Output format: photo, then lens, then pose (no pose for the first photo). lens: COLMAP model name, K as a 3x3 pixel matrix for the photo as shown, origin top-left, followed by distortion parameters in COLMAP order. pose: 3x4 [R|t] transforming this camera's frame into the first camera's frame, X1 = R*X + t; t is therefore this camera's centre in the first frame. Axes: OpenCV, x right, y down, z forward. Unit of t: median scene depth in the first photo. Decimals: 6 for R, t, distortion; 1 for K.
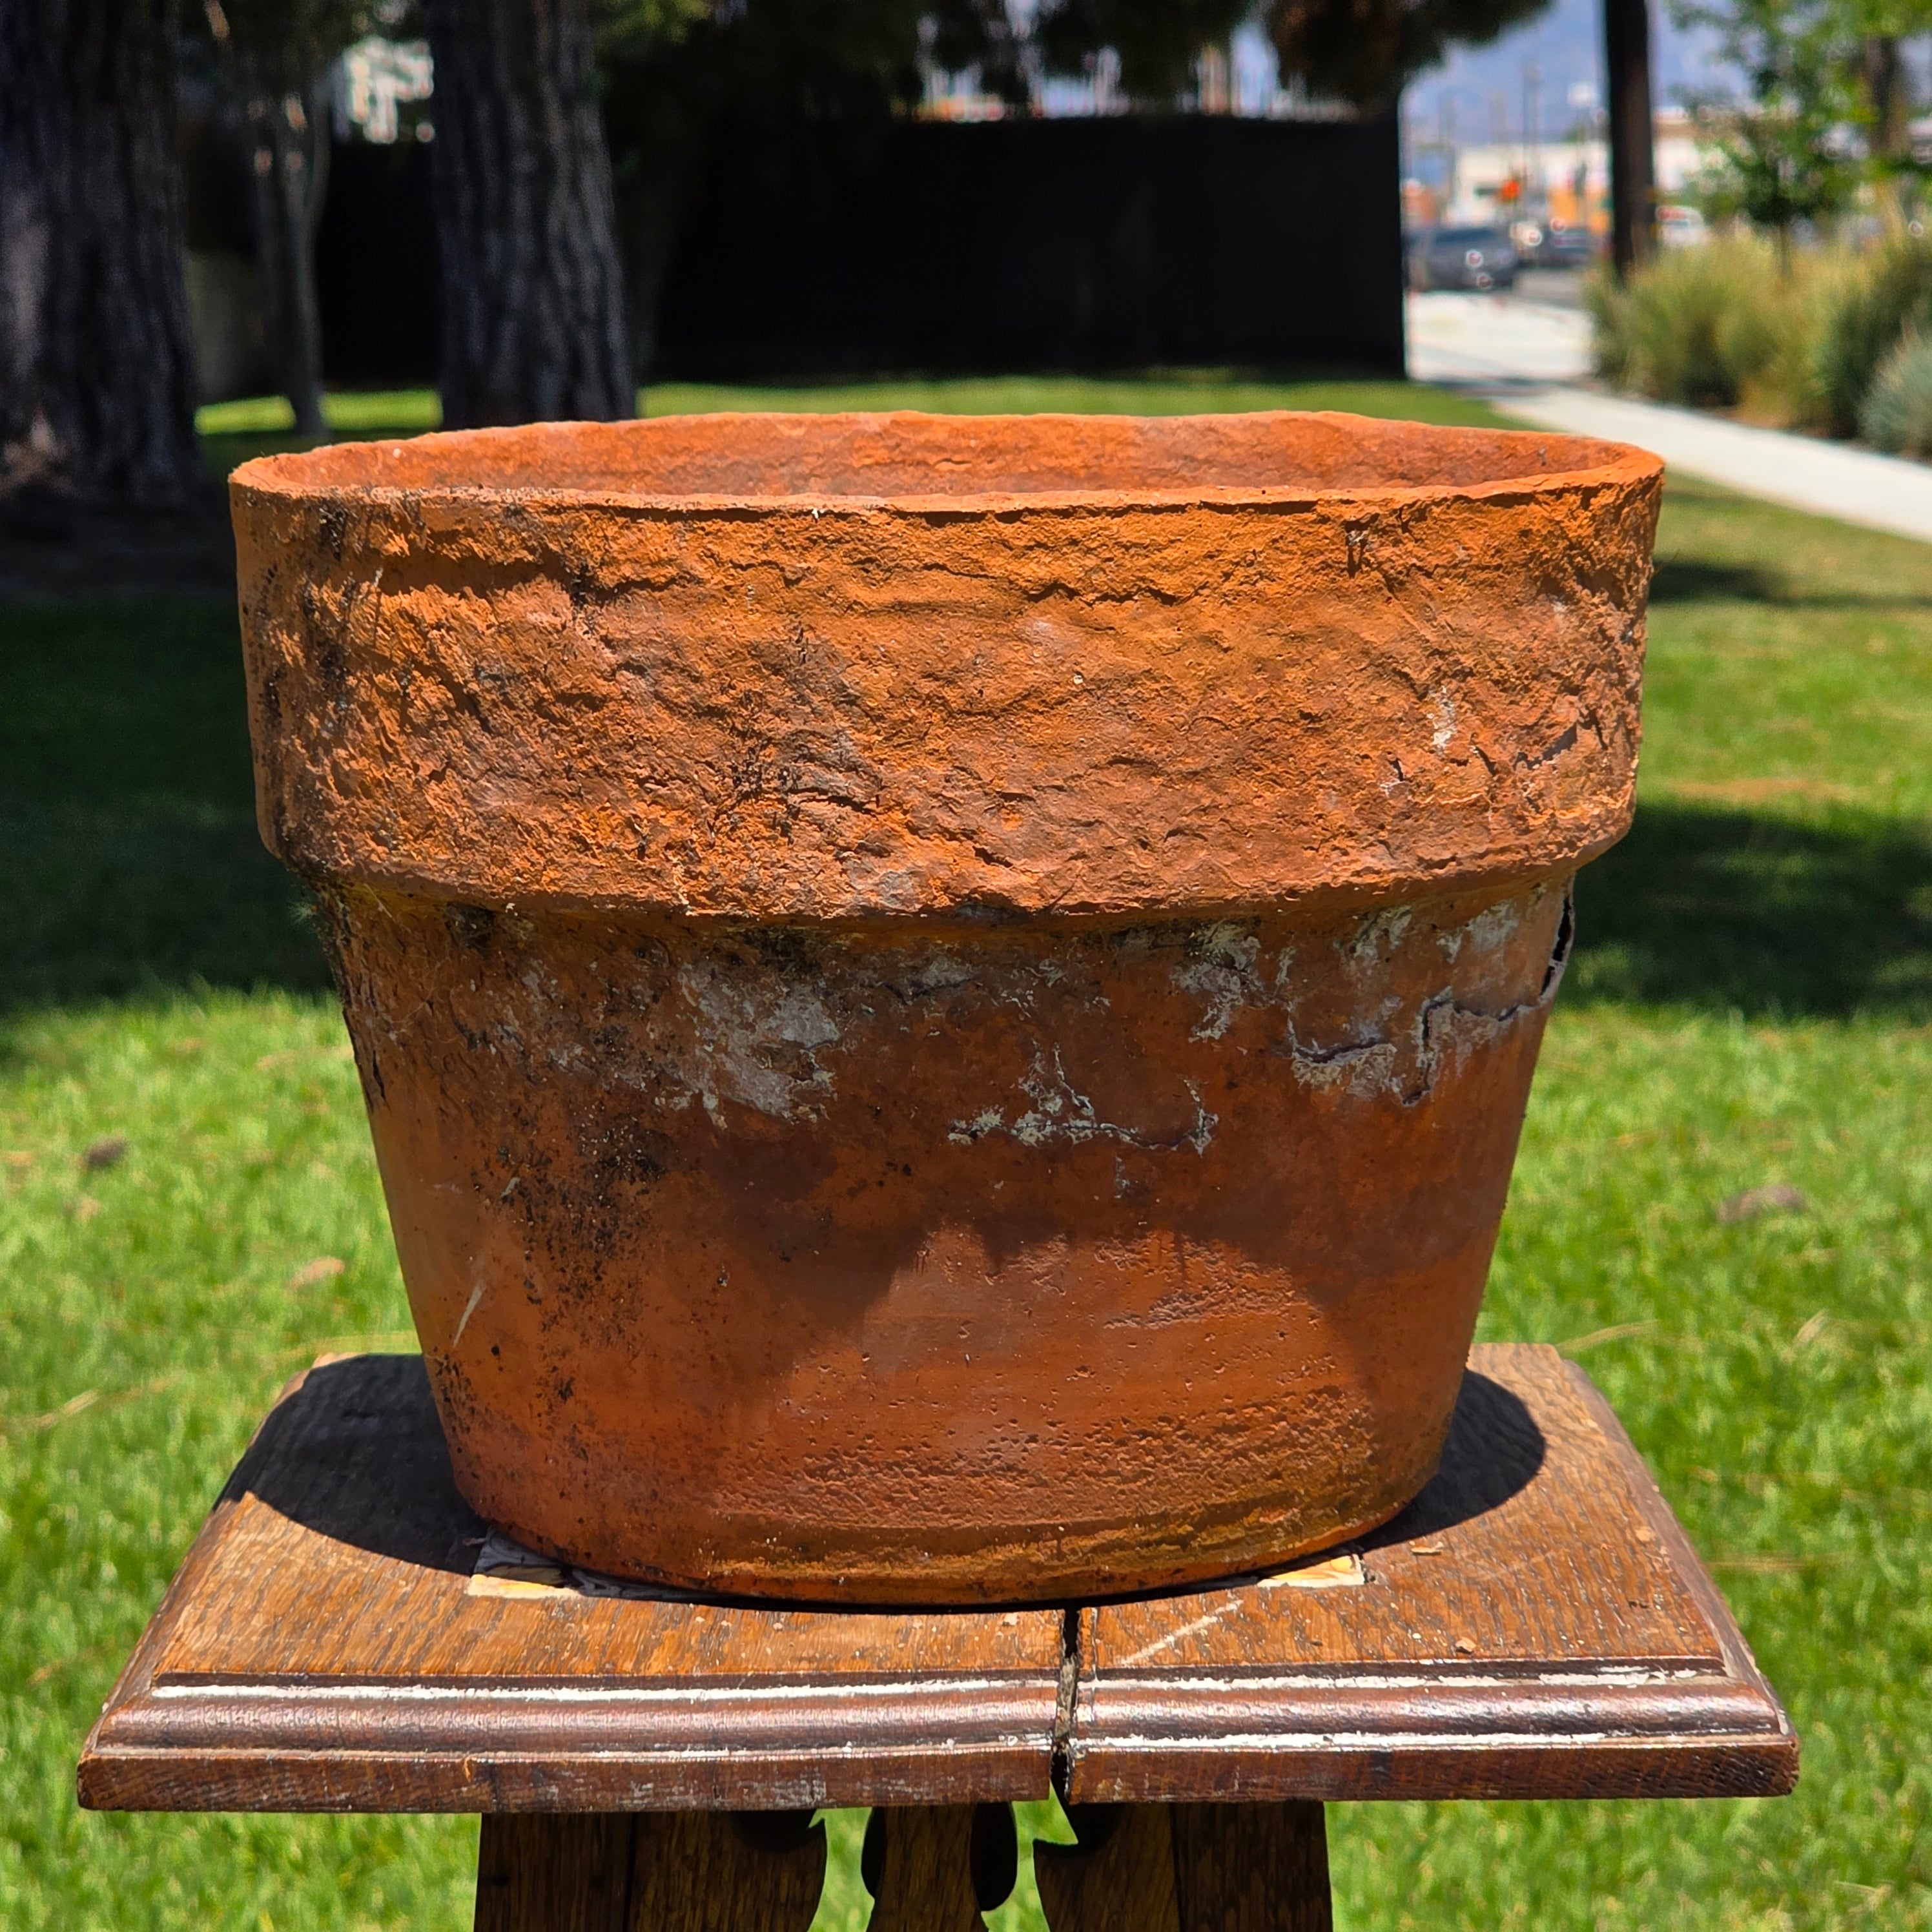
lens RADIAL K [[6089.7, 0, 921.1], [0, 6089.7, 1023.2], [0, 0, 1]] dist [-0.927828, 17.501629]
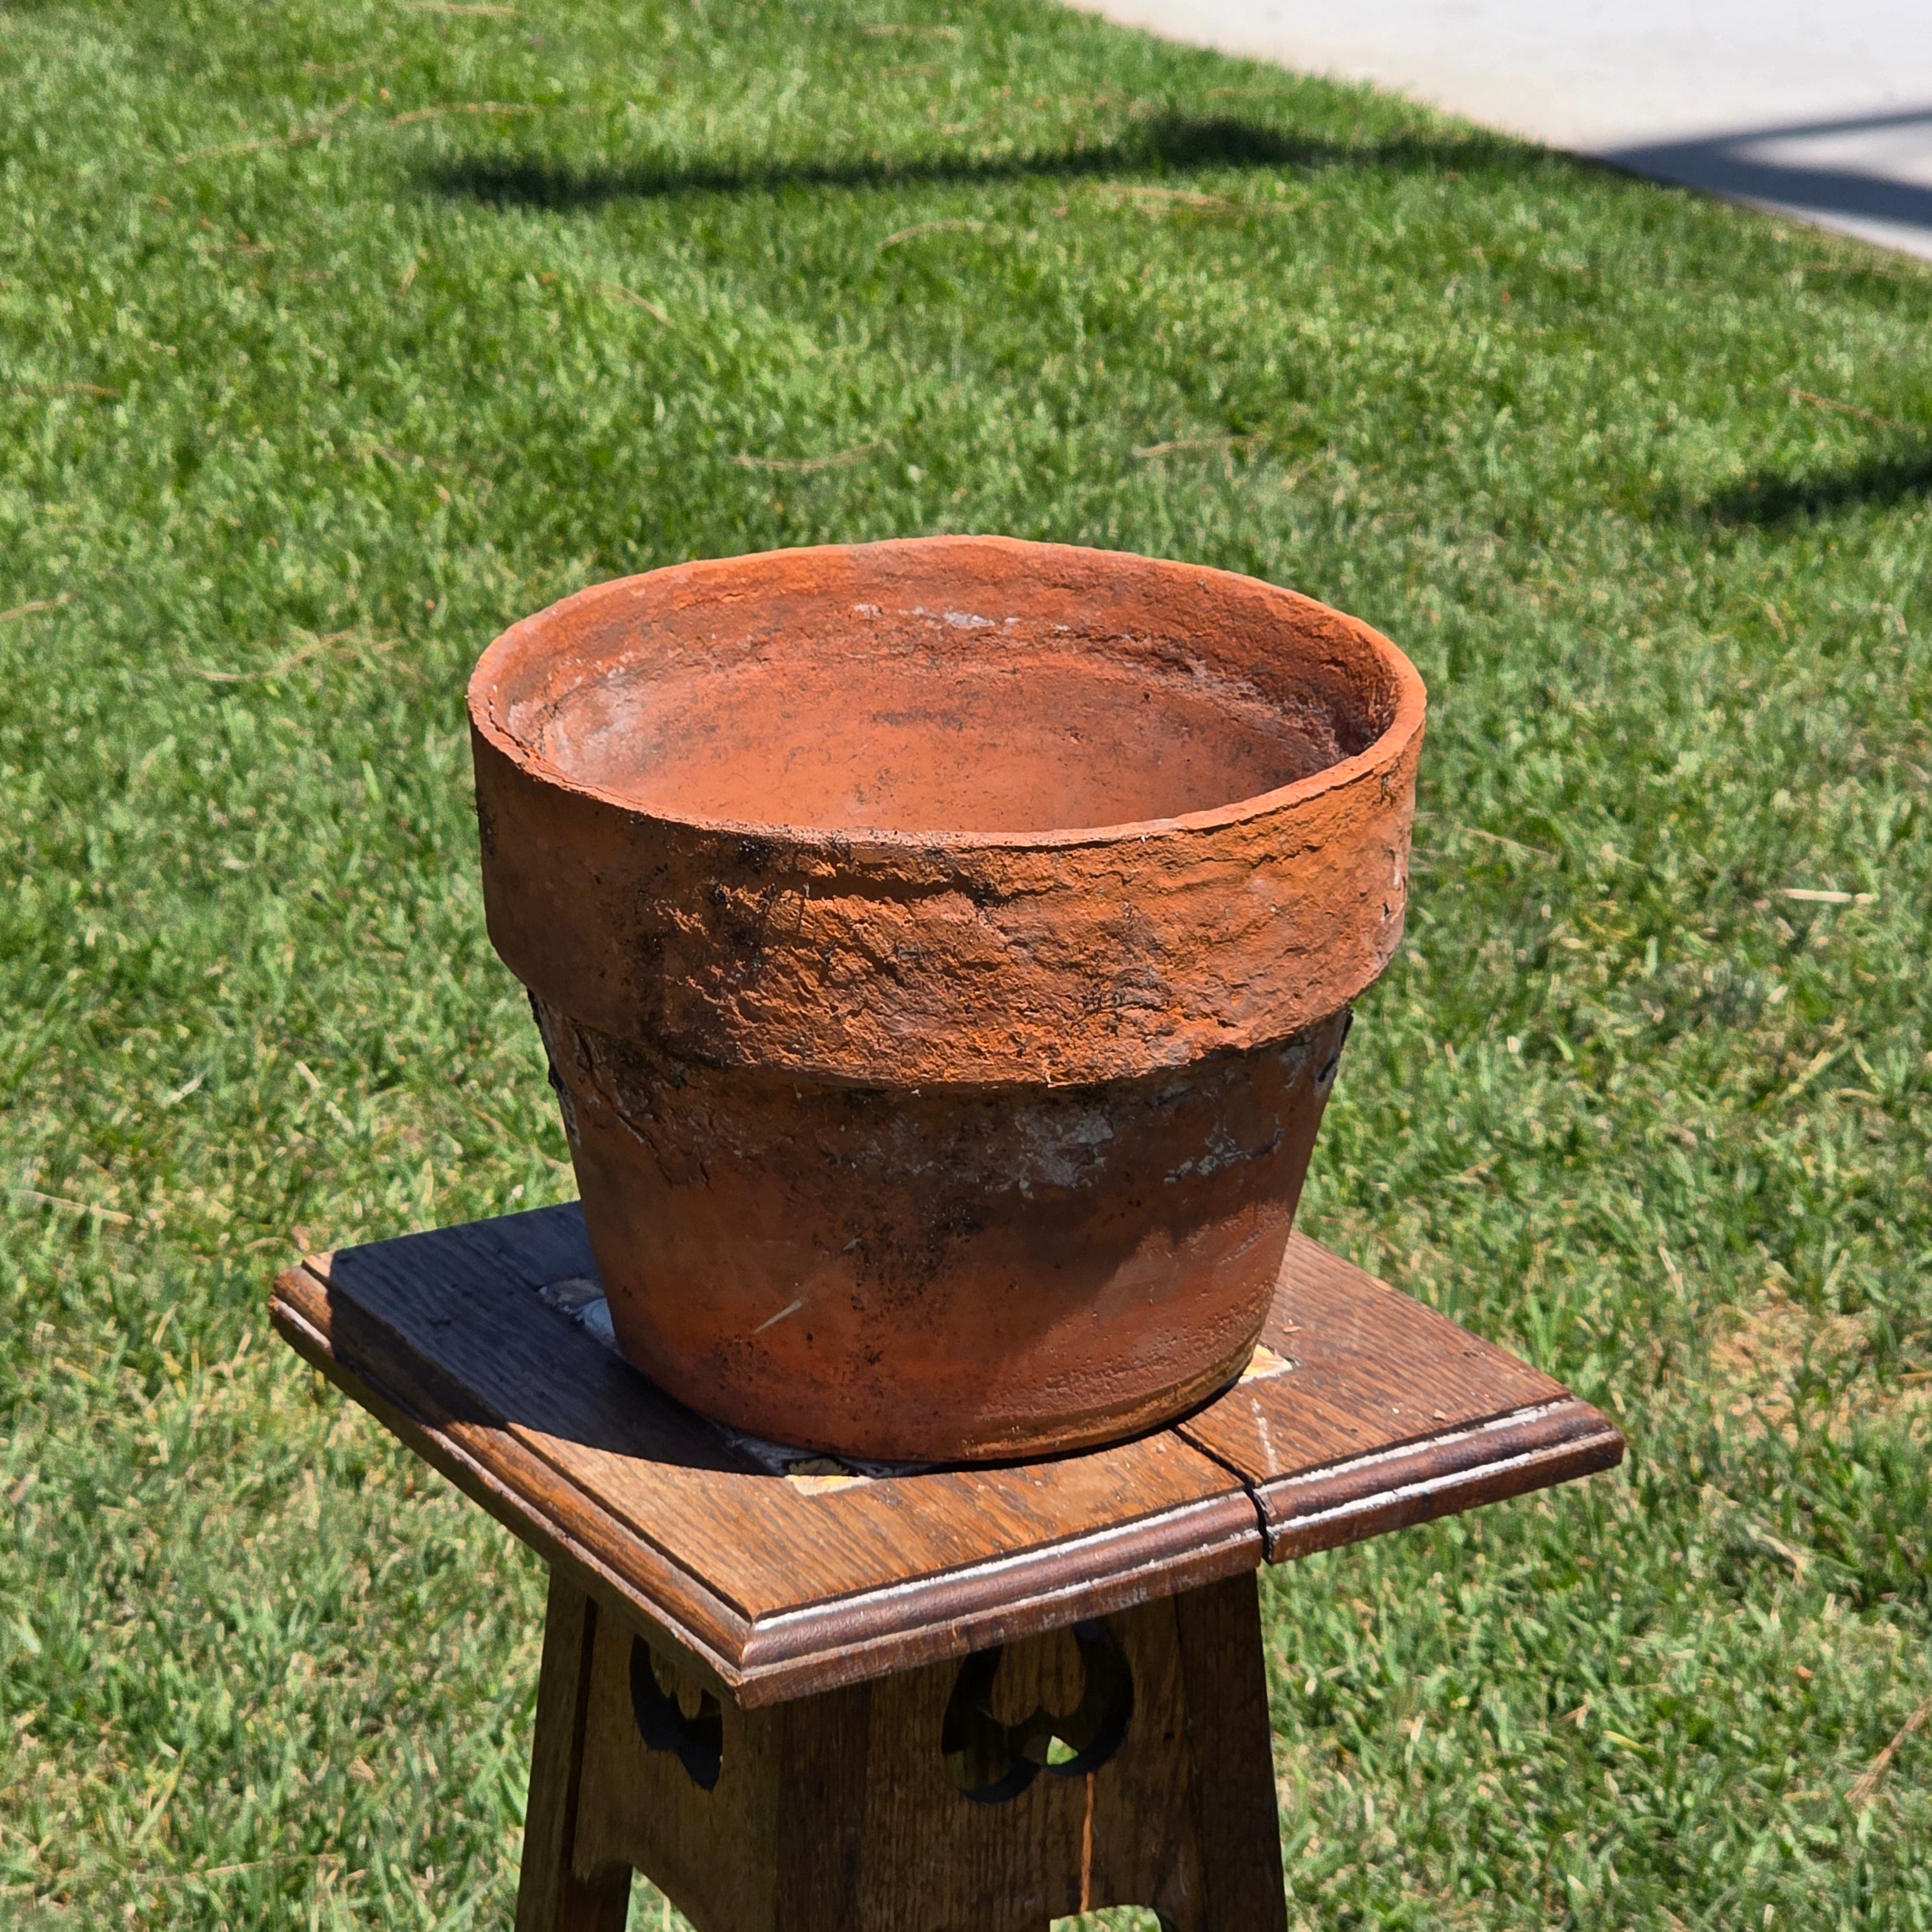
lens RADIAL K [[6103.3, 0, 968.5], [0, 6103.3, 861.6], [0, 0, 1]] dist [-1.020362, 17.336751]
pose [[0.843743, -0.168288, 0.509683, -0.836986], [0.063340, 0.974160, 0.216796, -0.411575], [-0.532997, -0.150637, 0.832600, -0.284192]]
